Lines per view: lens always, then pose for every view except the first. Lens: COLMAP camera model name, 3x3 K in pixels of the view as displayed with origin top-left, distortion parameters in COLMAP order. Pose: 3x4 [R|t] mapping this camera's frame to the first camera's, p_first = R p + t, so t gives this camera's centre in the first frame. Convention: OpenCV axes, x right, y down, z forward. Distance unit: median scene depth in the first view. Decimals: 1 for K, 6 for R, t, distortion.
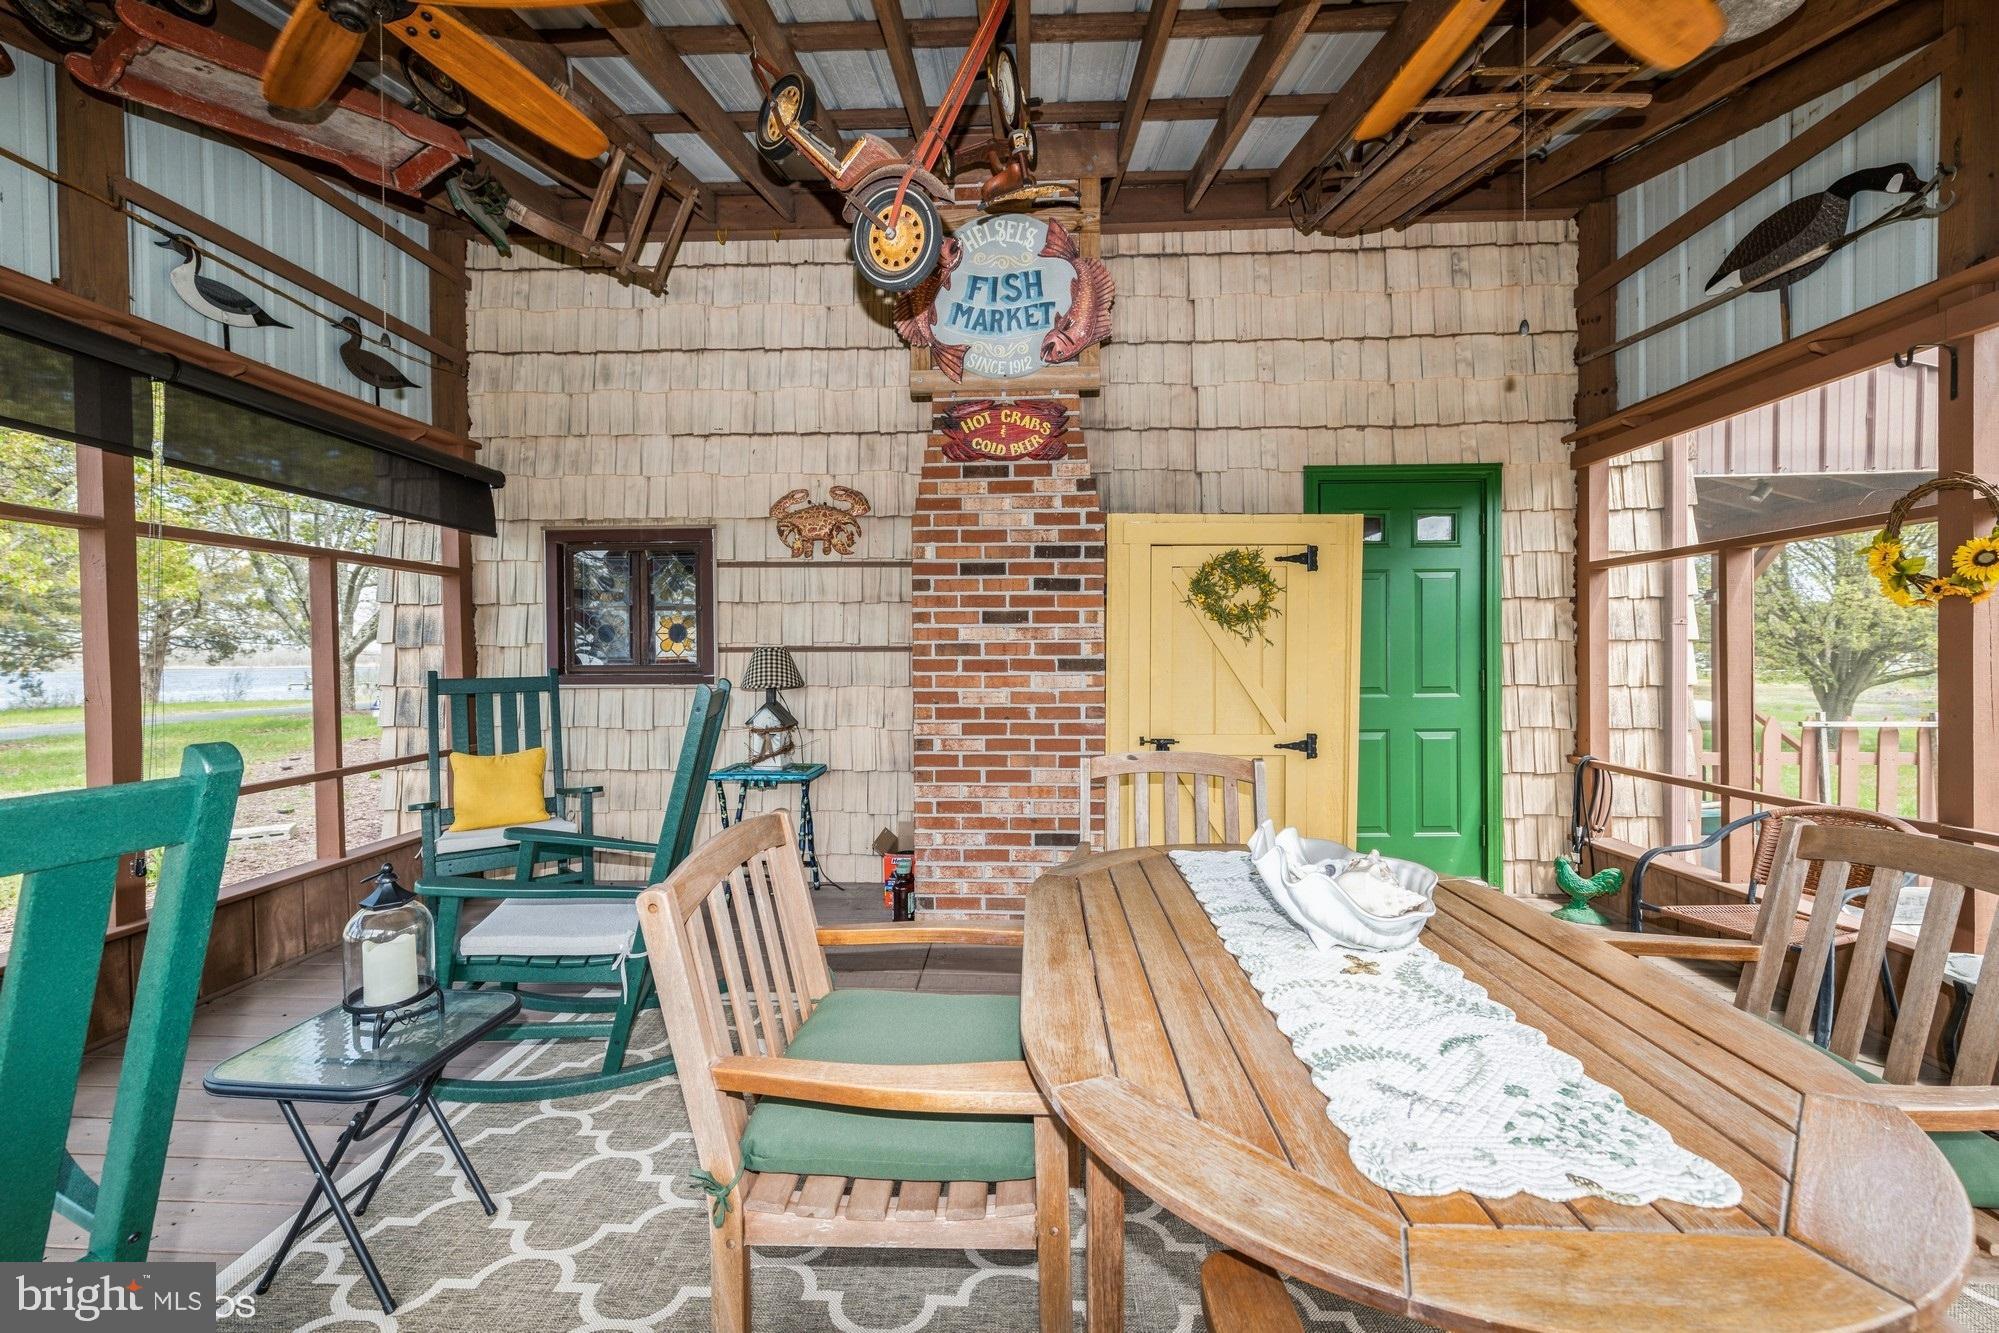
lens RADIAL K [[787.0, 0, 1000.0], [0, 787.0, 664.5], [0, 0, 1]] dist [0.003574, -0.001202]
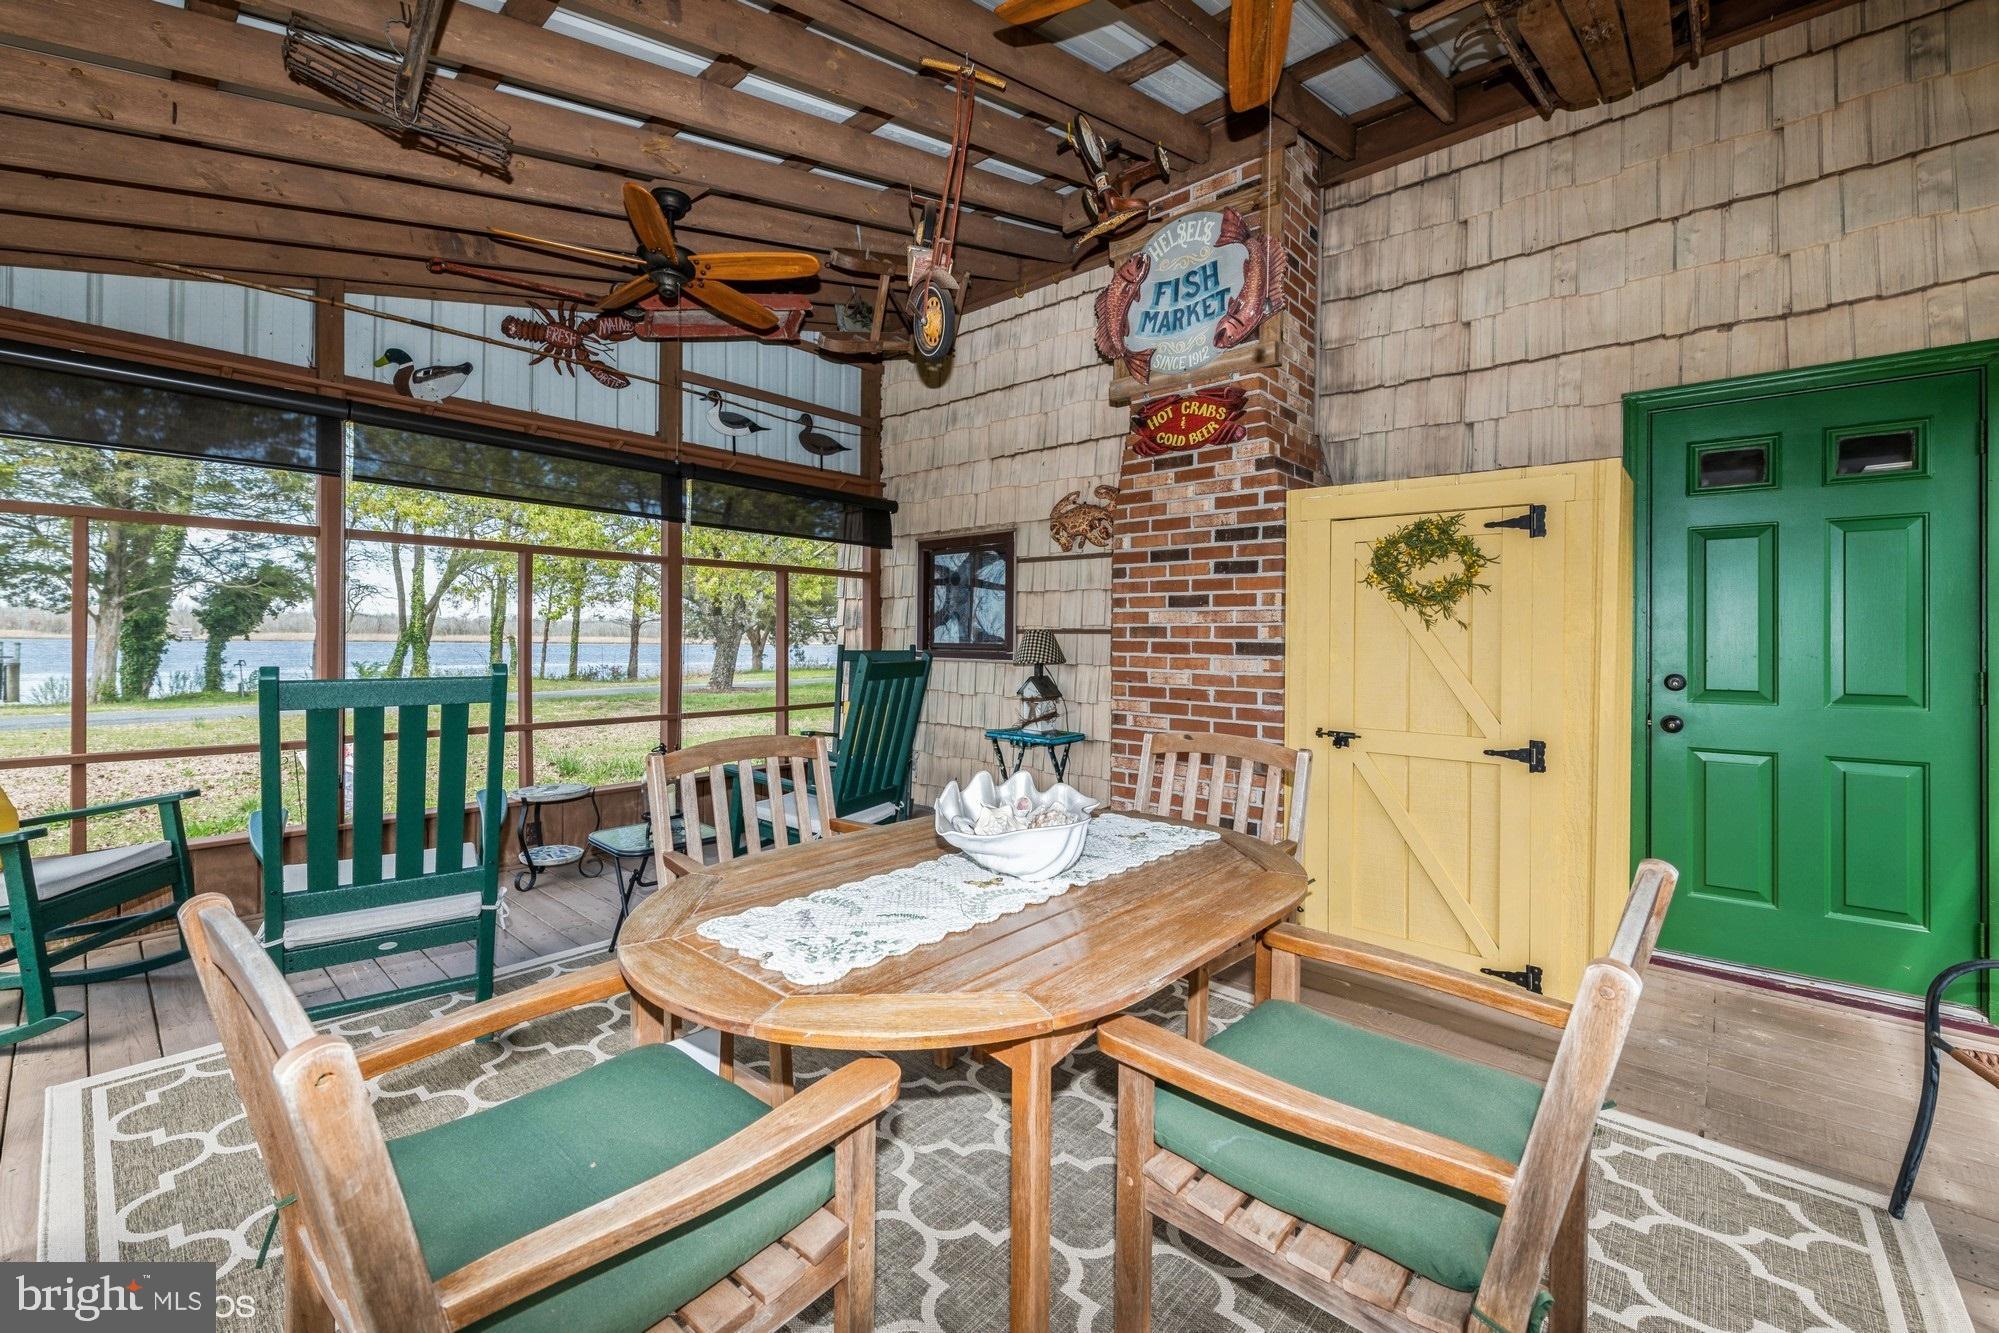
lens RADIAL K [[835.2, 0, 985.1], [0, 835.2, 634.9], [0, 0, 1]] dist [0.002808, -0.002115]
pose [[0.763012, 0.008584, -0.646327, 0.511374], [-0.021613, 0.999692, -0.012238, 0.003331], [0.646023, 0.023307, 0.762962, -0.006546]]
